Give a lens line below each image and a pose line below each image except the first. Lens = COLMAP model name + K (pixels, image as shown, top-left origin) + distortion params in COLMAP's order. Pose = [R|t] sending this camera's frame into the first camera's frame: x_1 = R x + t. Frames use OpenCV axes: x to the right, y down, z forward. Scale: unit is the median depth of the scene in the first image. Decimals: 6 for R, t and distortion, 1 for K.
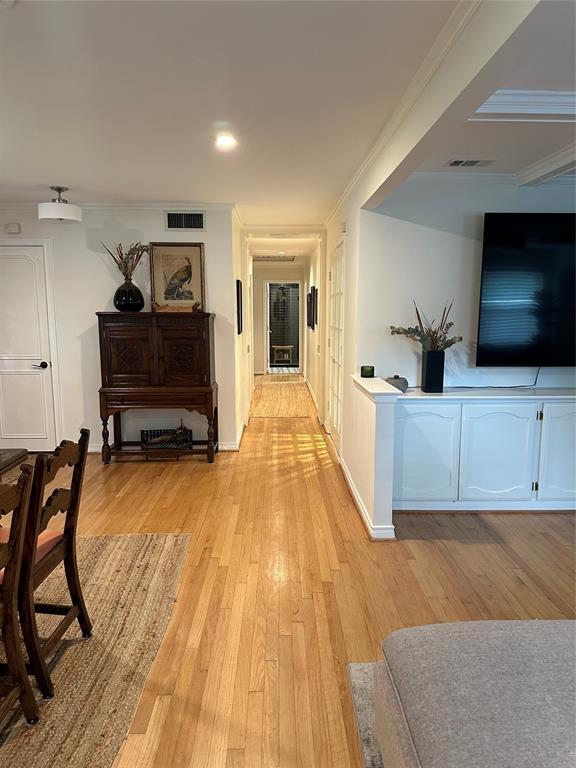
lens RADIAL K [[541.4, 0, 288.0], [0, 541.4, 384.0], [0, 0, 1]] dist [0.001345, 0.000092]
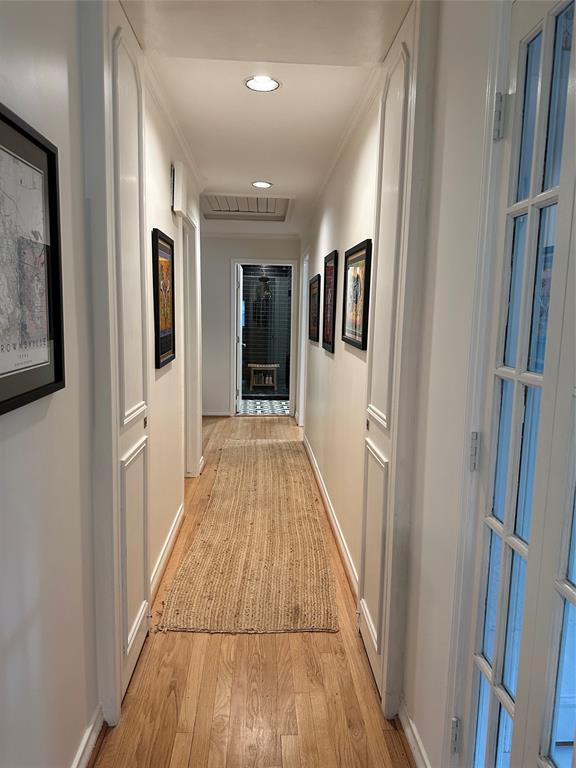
lens RADIAL K [[541.4, 0, 288.0], [0, 541.4, 384.0], [0, 0, 1]] dist [0.001345, 0.000092]
pose [[0.999350, 0.017087, 0.031729, -0.000661], [-0.016861, 0.999831, -0.007372, -0.051587], [-0.031850, 0.006833, 0.999469, 0.419071]]
